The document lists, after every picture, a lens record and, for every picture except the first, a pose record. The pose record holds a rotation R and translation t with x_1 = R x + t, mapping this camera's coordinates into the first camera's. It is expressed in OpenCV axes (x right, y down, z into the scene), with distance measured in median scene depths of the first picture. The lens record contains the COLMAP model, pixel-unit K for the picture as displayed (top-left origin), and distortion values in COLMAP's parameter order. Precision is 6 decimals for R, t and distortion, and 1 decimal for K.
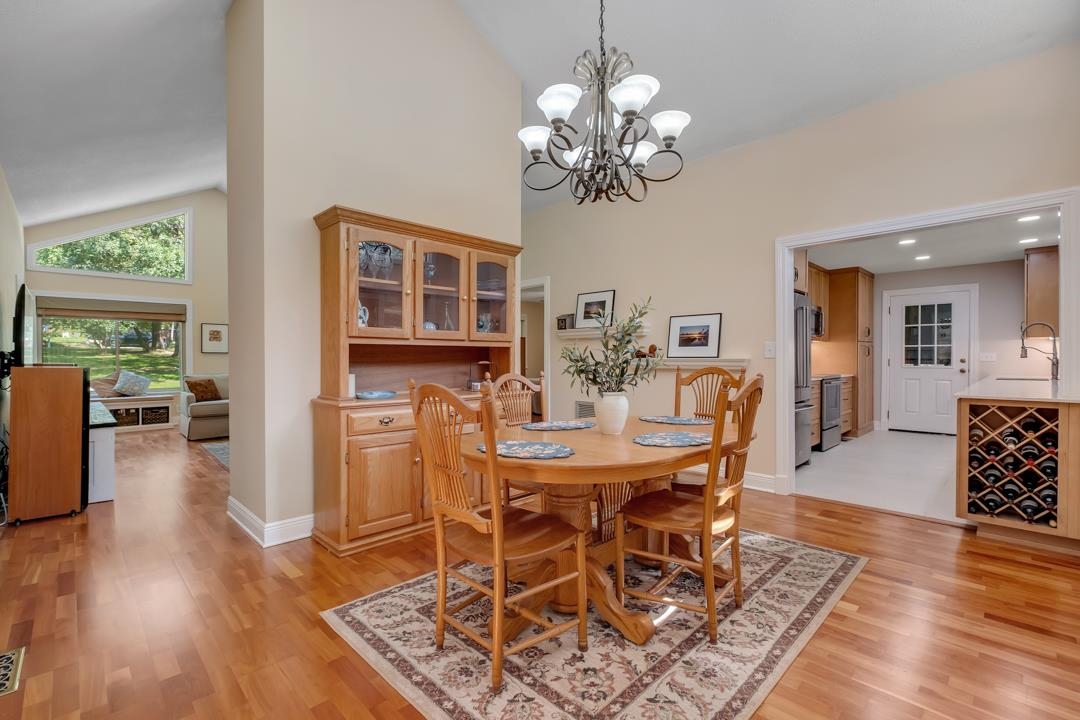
lens RADIAL K [[476.3, 0, 536.5], [0, 476.3, 365.7], [0, 0, 1]] dist [-0.010361, -0.000157]
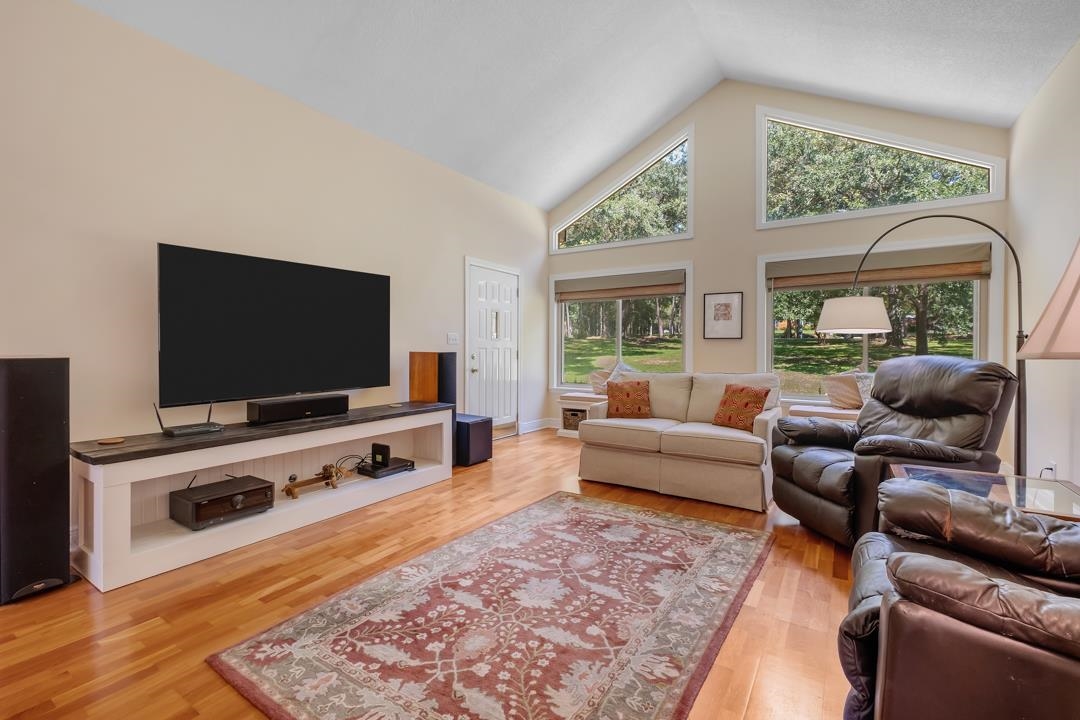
lens RADIAL K [[478.9, 0, 535.2], [0, 478.9, 351.2], [0, 0, 1]] dist [-0.009558, -0.000196]
pose [[0.199244, 0.009200, -0.979907, -0.104385], [-0.019112, 0.999802, 0.005501, -0.009155], [0.979764, 0.017632, 0.199381, 0.653053]]
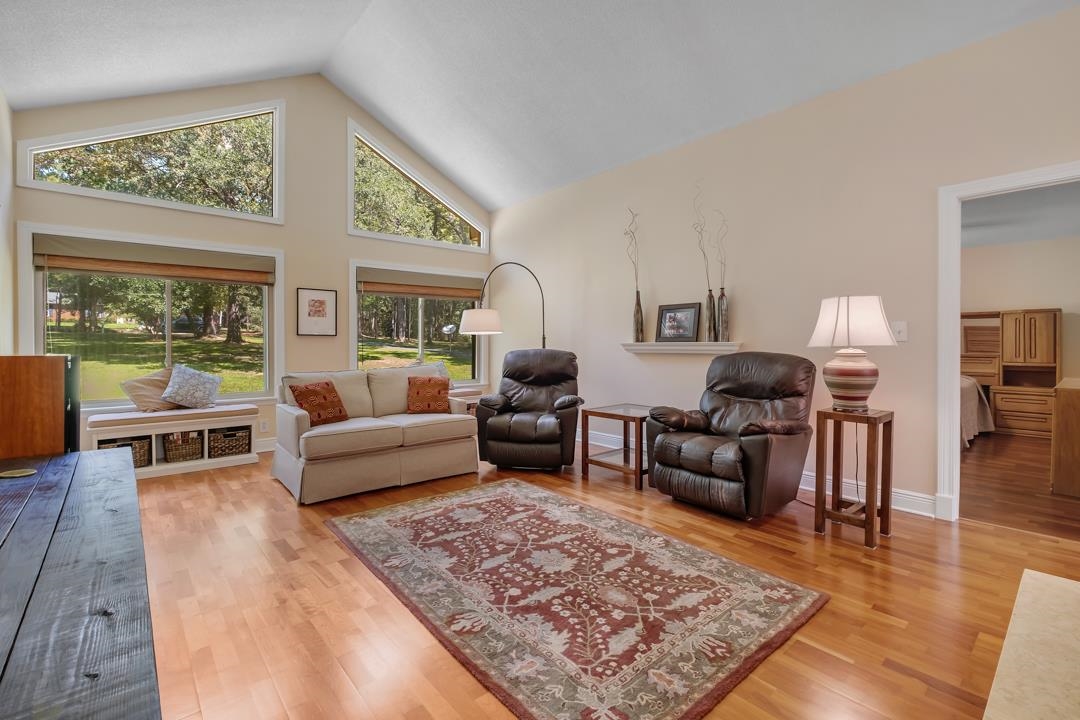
lens RADIAL K [[484.3, 0, 538.8], [0, 484.3, 348.4], [0, 0, 1]] dist [-0.009111, 0.000178]
pose [[0.997563, 0.000923, -0.069761, -0.354928], [-0.001460, 0.999970, -0.007648, -0.005579], [0.069752, 0.007731, 0.997534, 0.399208]]
